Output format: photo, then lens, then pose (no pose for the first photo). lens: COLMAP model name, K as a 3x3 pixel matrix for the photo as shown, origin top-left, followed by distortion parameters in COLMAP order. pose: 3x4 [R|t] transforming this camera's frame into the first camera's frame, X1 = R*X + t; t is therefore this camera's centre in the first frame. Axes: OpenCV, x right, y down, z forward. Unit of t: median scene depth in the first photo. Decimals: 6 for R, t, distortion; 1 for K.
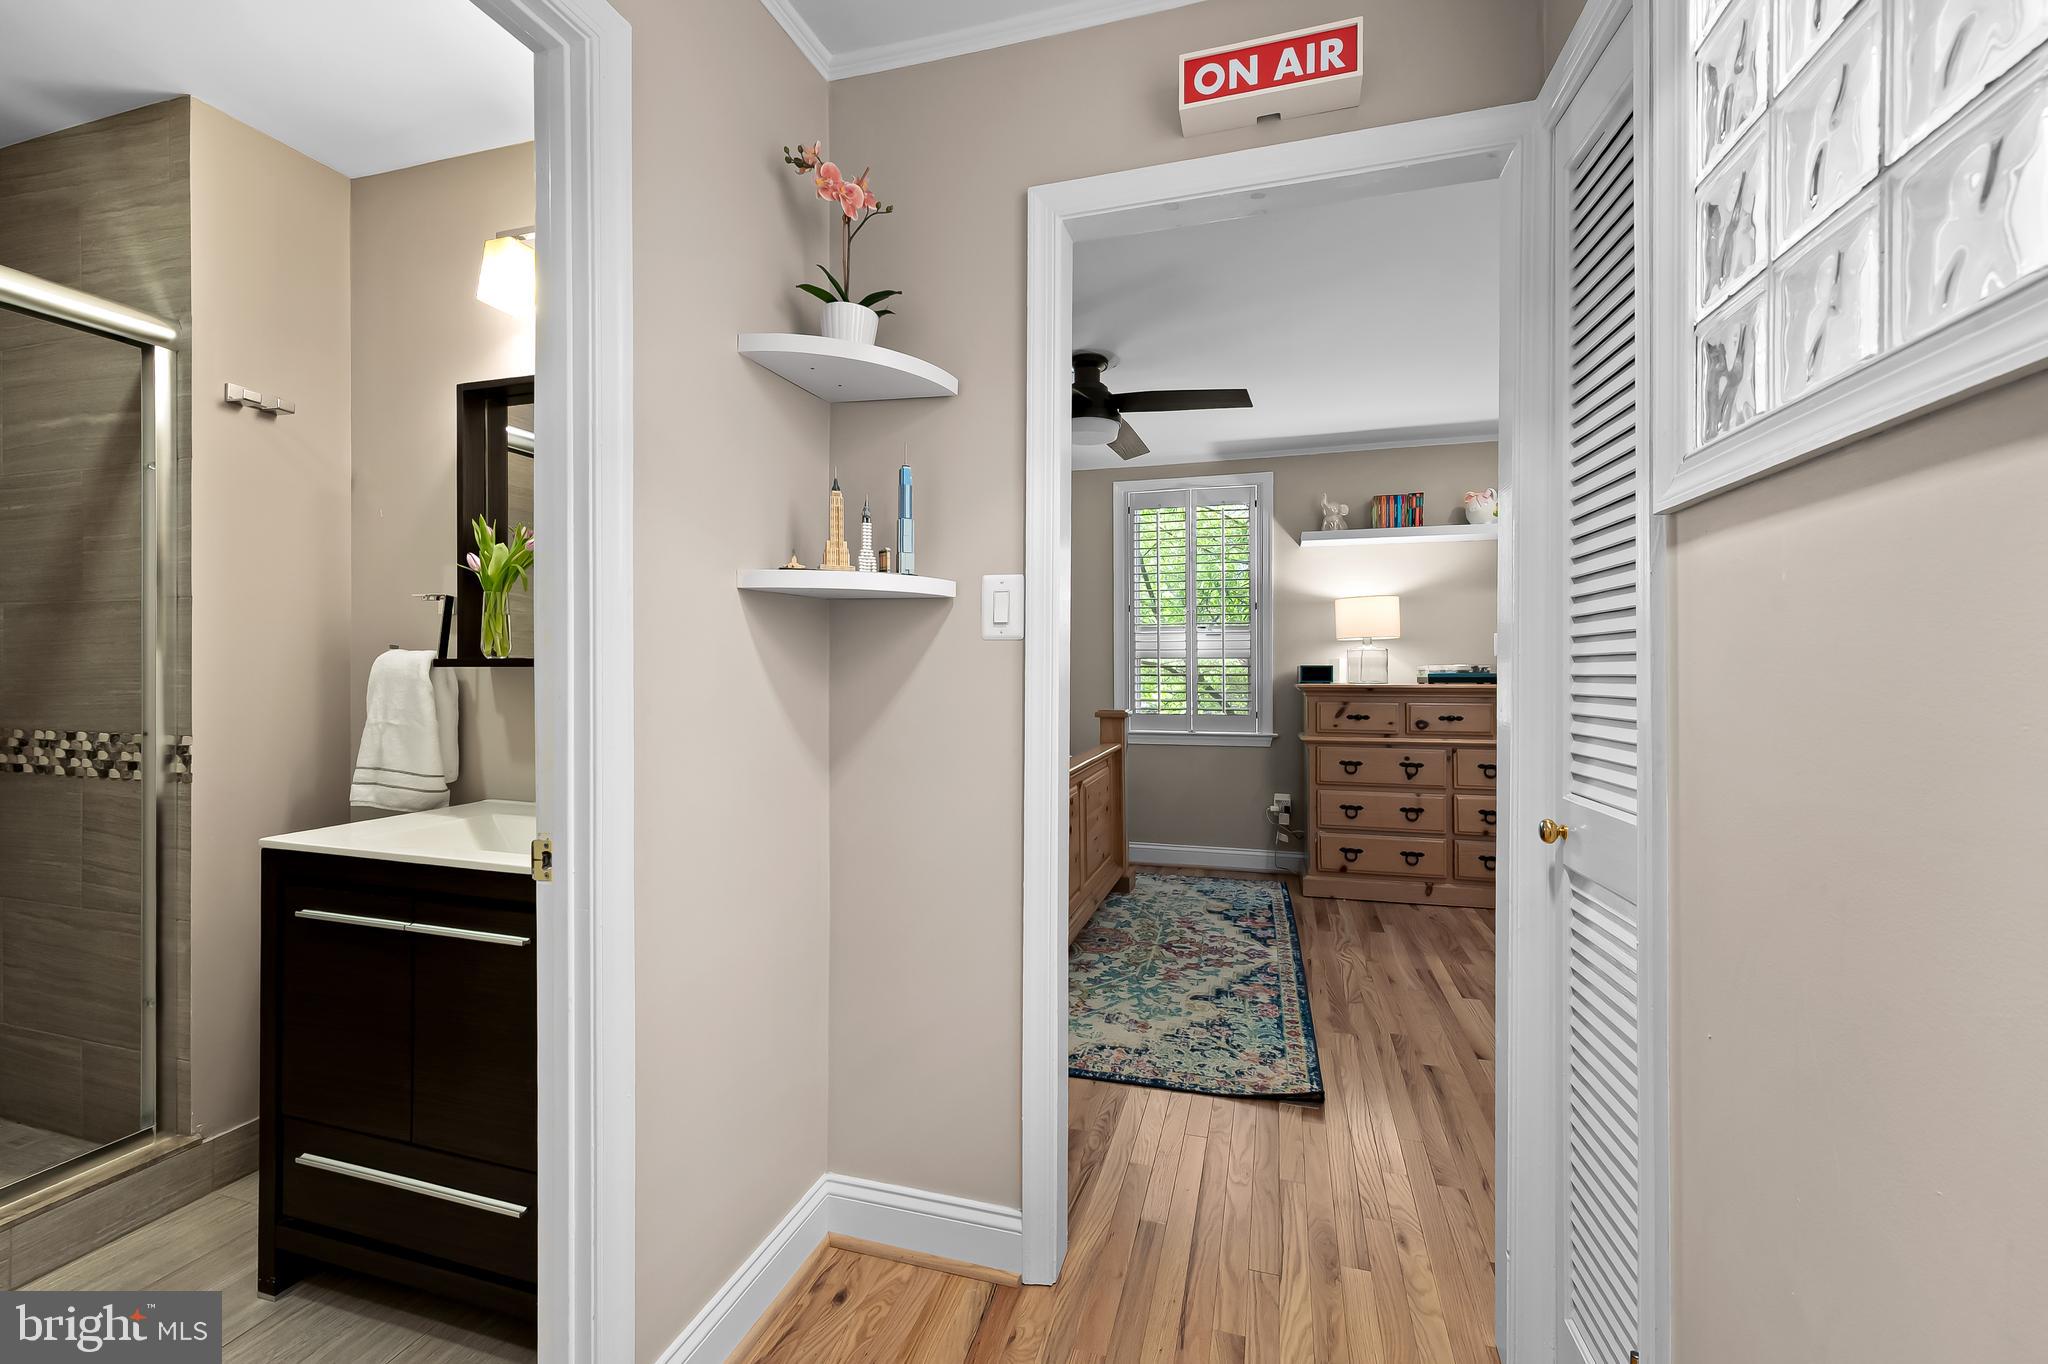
lens RADIAL K [[817.7, 0, 1030.7], [0, 817.7, 675.3], [0, 0, 1]] dist [0.007775, -0.001162]
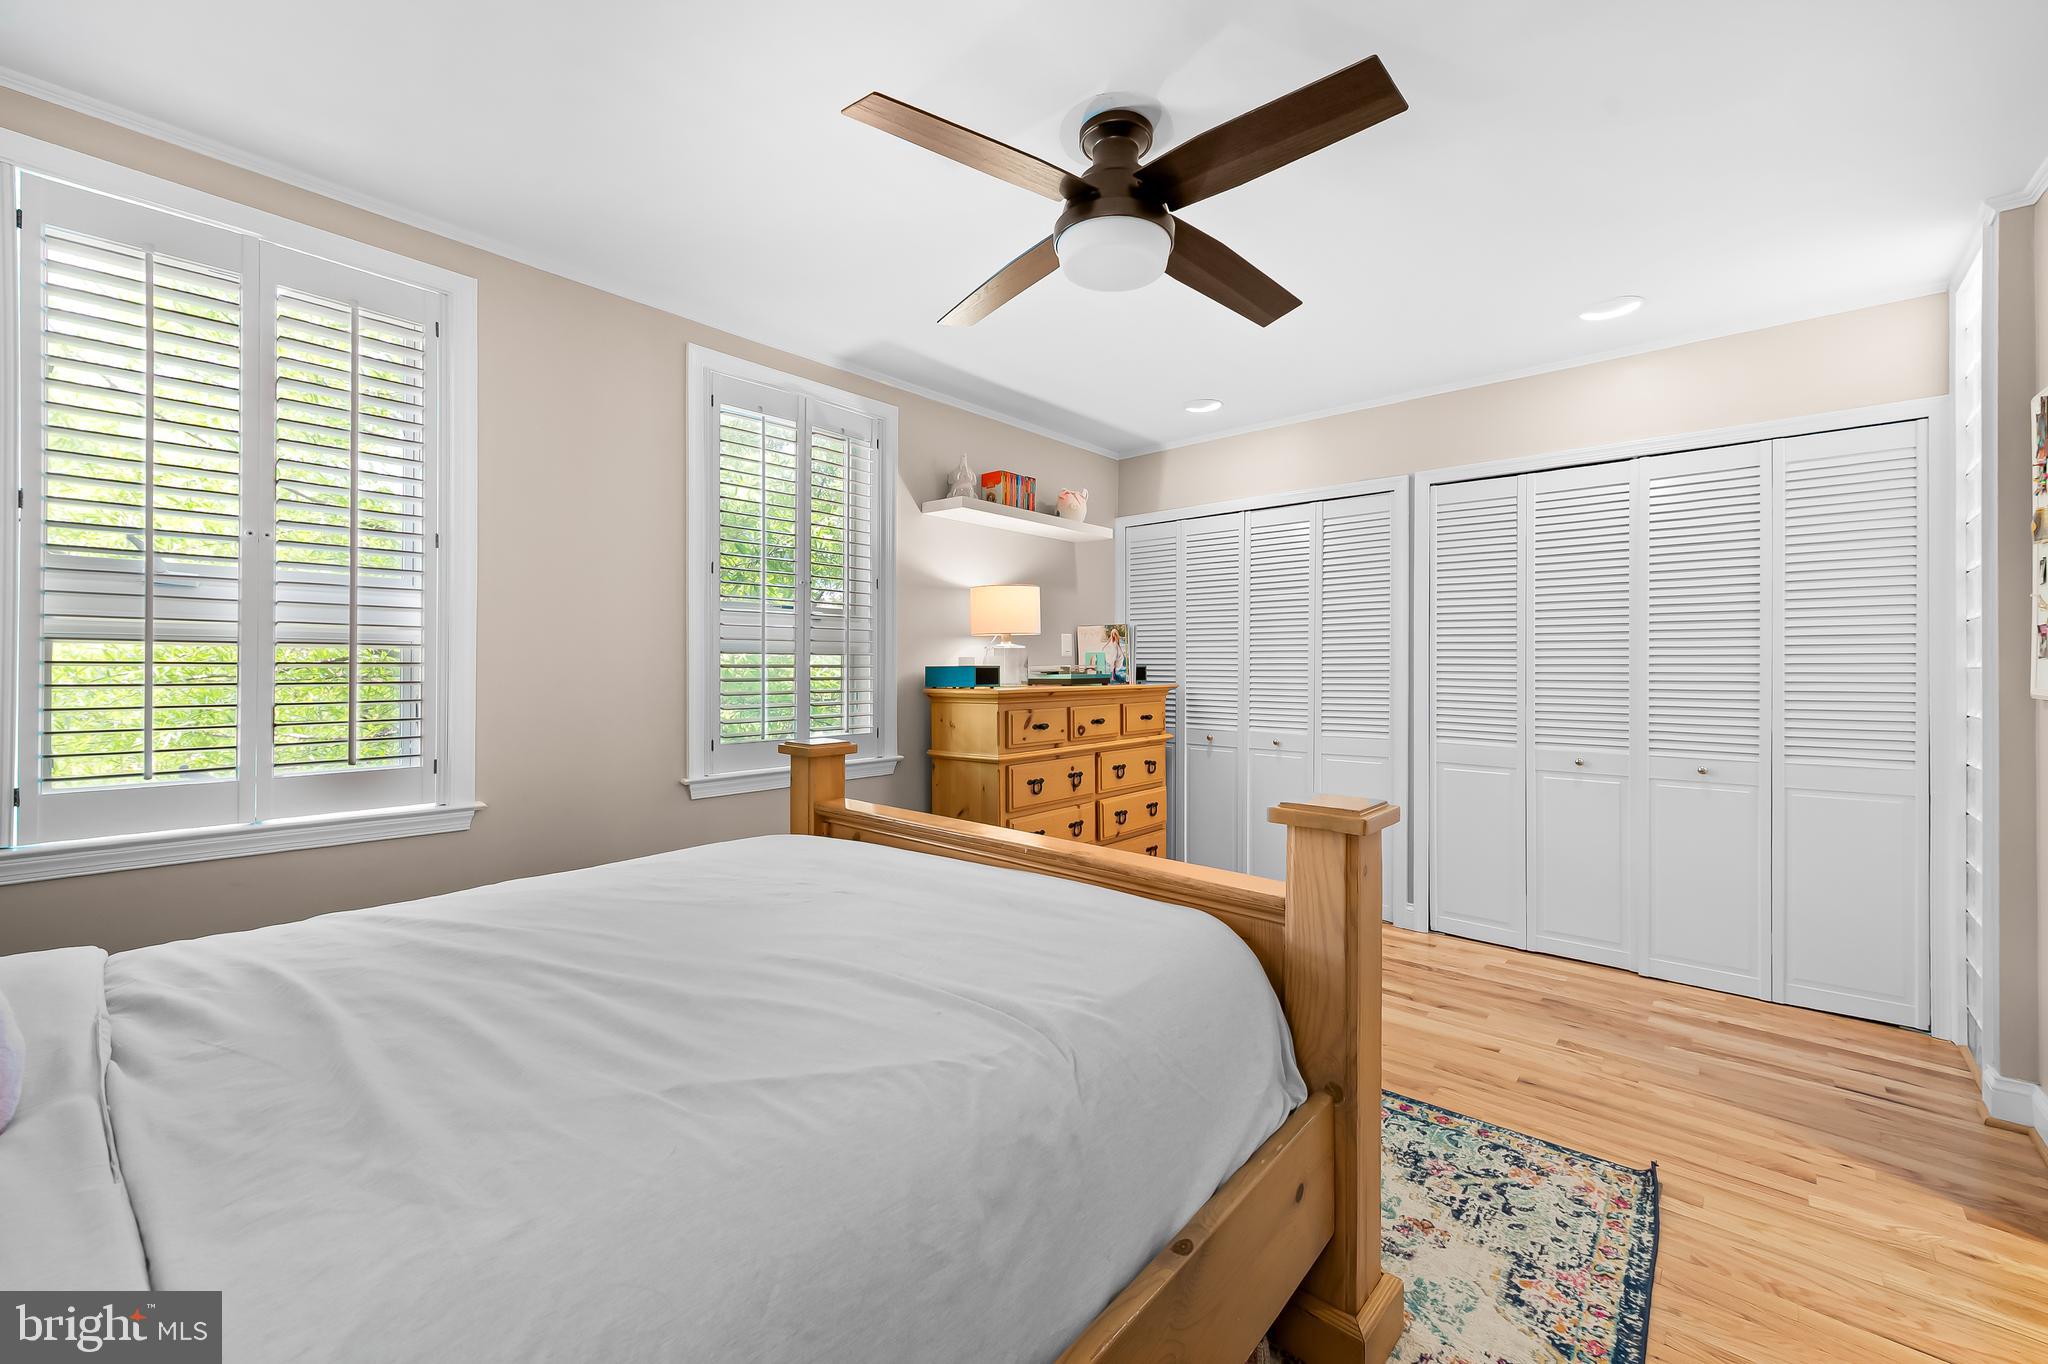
lens RADIAL K [[817.7, 0, 1026.6], [0, 817.7, 670.4], [0, 0, 1]] dist [0.007775, -0.001162]
pose [[0.426089, -0.005910, 0.904662, -0.268538], [0.004868, 0.999979, 0.004240, -0.008047], [-0.904668, 0.002598, 0.426109, 0.461962]]
